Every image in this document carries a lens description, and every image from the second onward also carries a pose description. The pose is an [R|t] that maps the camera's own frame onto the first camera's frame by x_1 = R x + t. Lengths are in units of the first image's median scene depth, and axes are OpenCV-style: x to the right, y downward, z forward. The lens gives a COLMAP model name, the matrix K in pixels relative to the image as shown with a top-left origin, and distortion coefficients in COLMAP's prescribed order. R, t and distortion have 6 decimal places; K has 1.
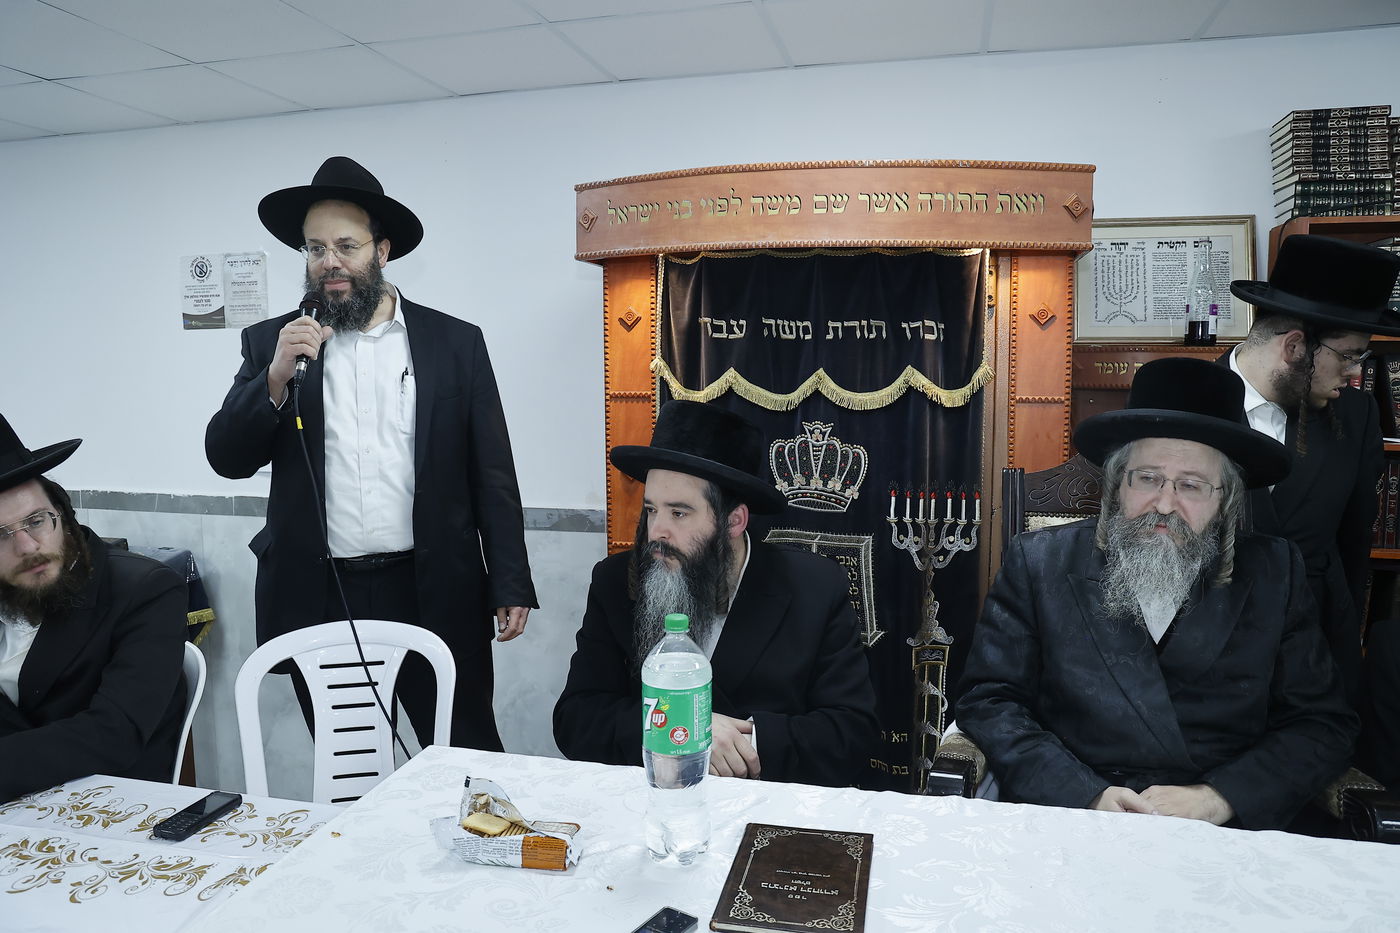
lens RADIAL K [[970.1, 0, 697.5], [0, 970.1, 467.1], [0, 0, 1]] dist [-0.082042, 0.054499]
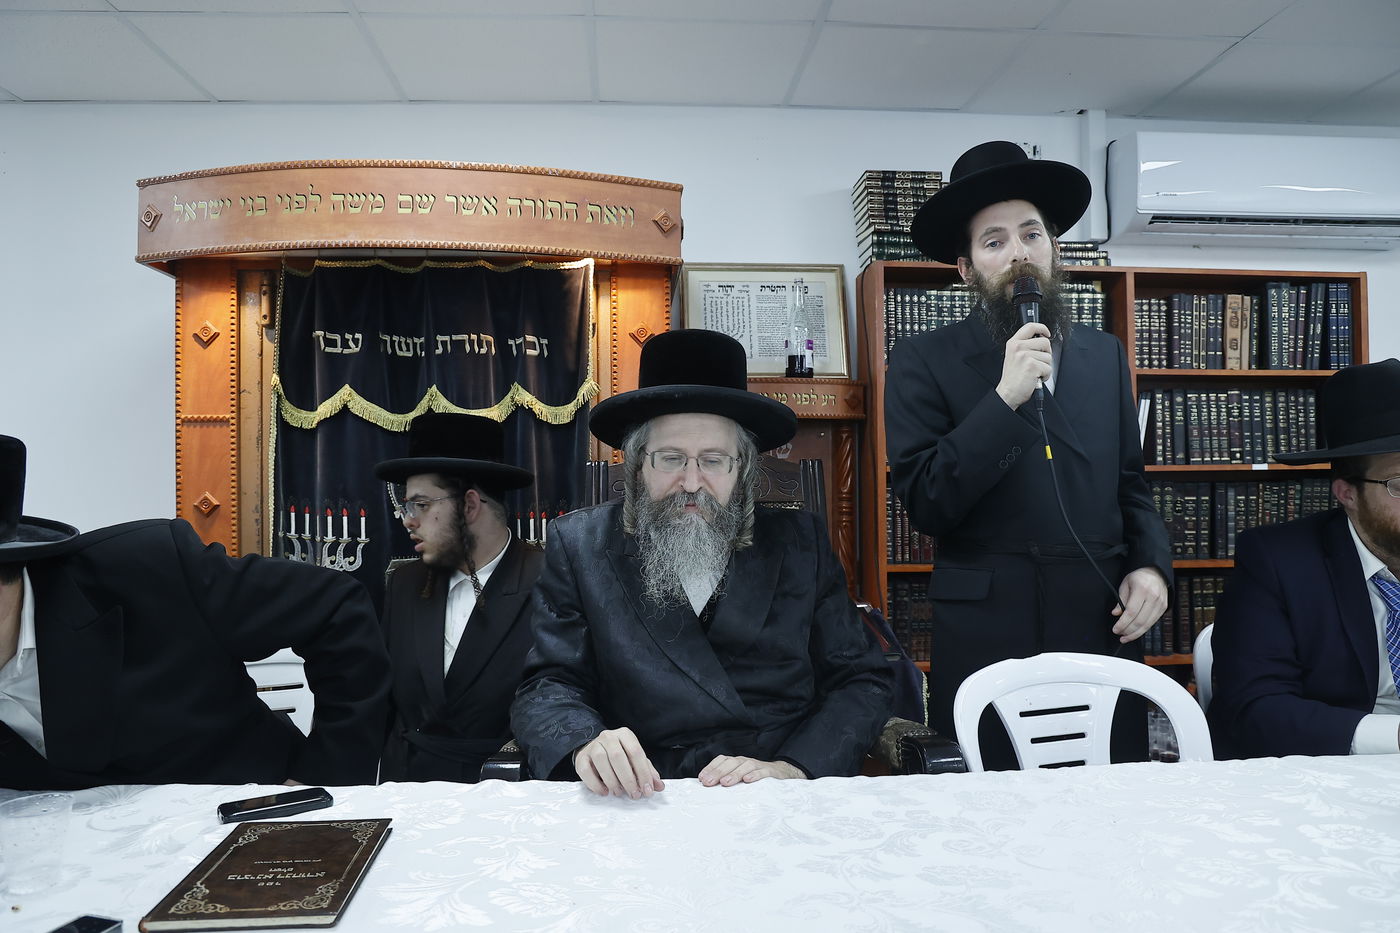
lens RADIAL K [[970.1, 0, 696.9], [0, 970.1, 464.4], [0, 0, 1]] dist [-0.082042, 0.054499]
pose [[0.949046, -0.003844, 0.315116, 0.094635], [0.041318, 0.992812, -0.112328, 0.096343], [-0.312419, 0.119624, 0.942382, 0.040055]]
